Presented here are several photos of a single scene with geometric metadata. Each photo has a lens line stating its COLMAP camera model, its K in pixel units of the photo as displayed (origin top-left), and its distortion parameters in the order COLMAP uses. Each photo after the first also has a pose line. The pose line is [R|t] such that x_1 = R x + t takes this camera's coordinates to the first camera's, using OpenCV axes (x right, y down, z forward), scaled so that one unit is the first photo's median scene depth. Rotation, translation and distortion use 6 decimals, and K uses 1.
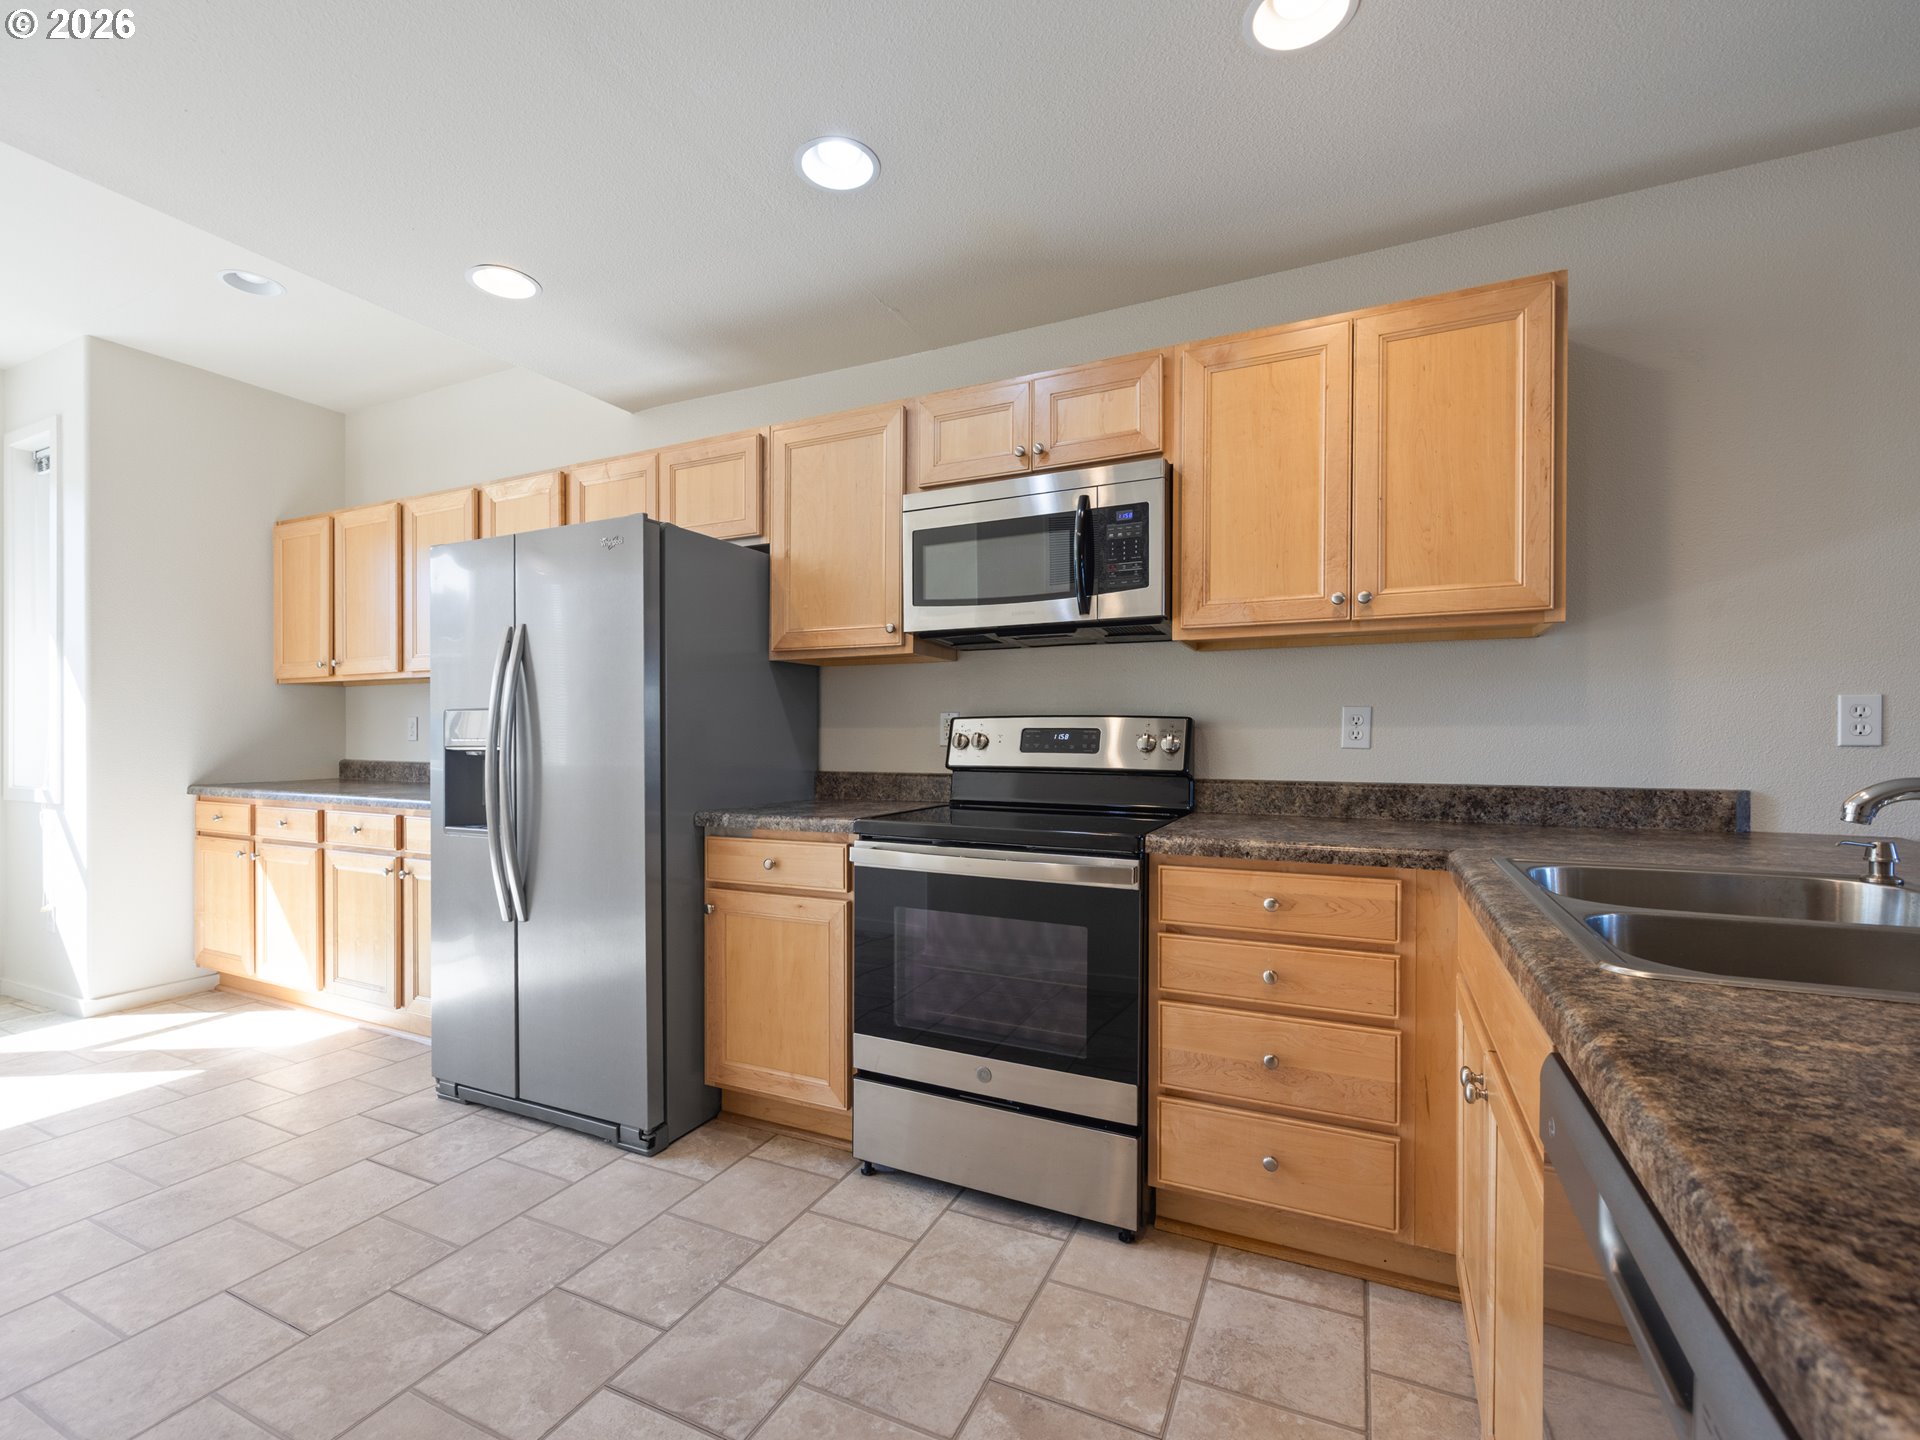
lens RADIAL K [[846.8, 0, 961.1], [0, 846.8, 729.9], [0, 0, 1]] dist [0.001542, -0.000067]
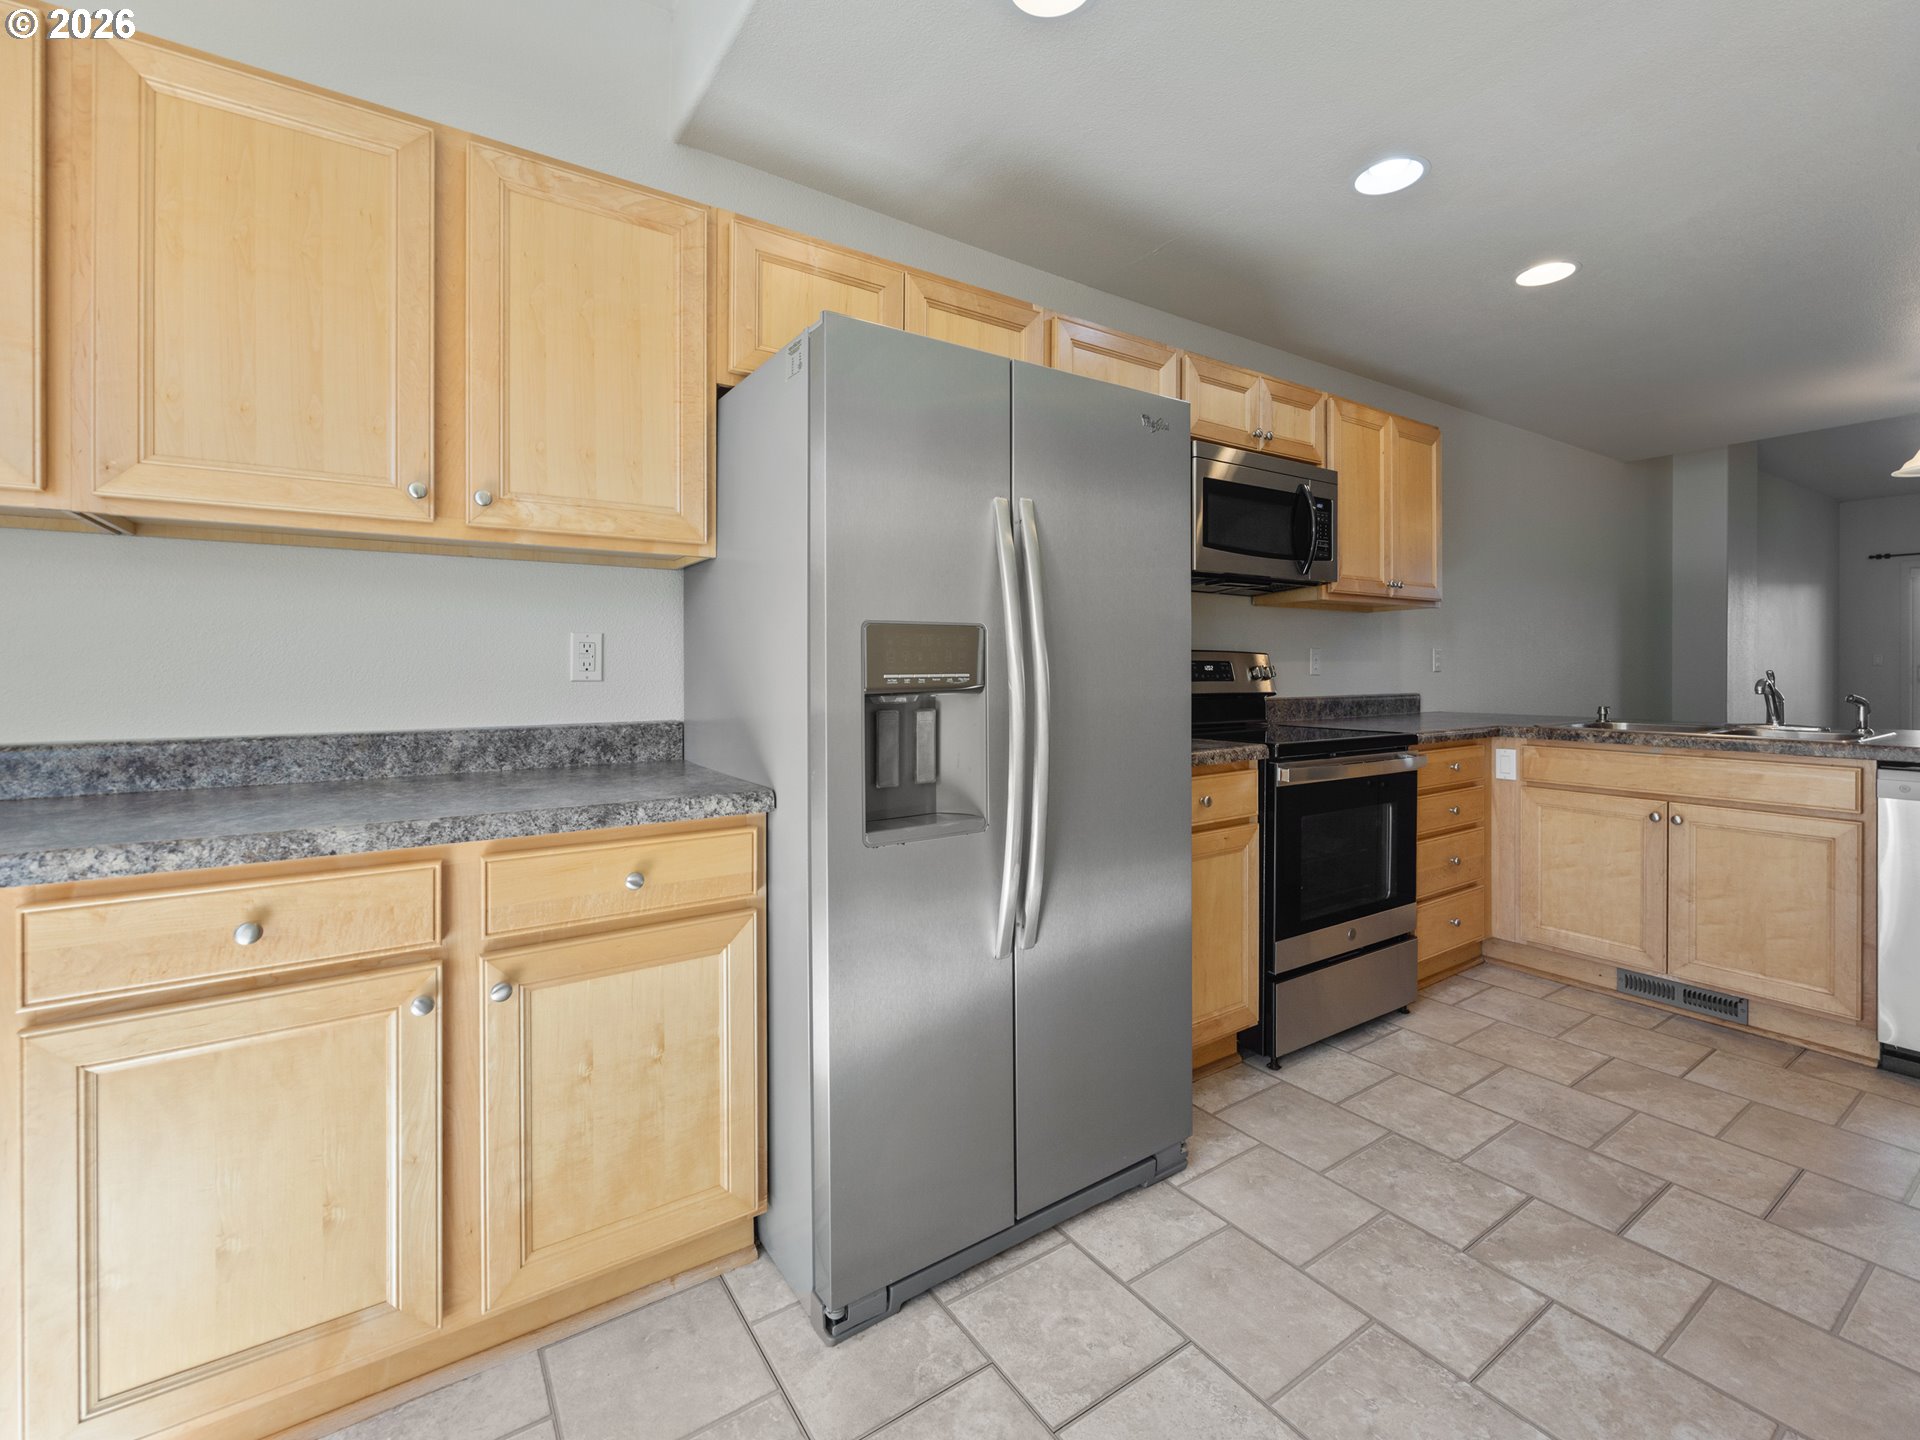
lens RADIAL K [[798.5, 0, 1022.4], [0, 798.5, 678.0], [0, 0, 1]] dist [0.020494, -0.009065]
pose [[0.511836, -0.005509, 0.859065, -1.307295], [0.006644, 0.999975, 0.002454, 0.021076], [-0.859057, 0.004452, 0.511860, 0.847194]]
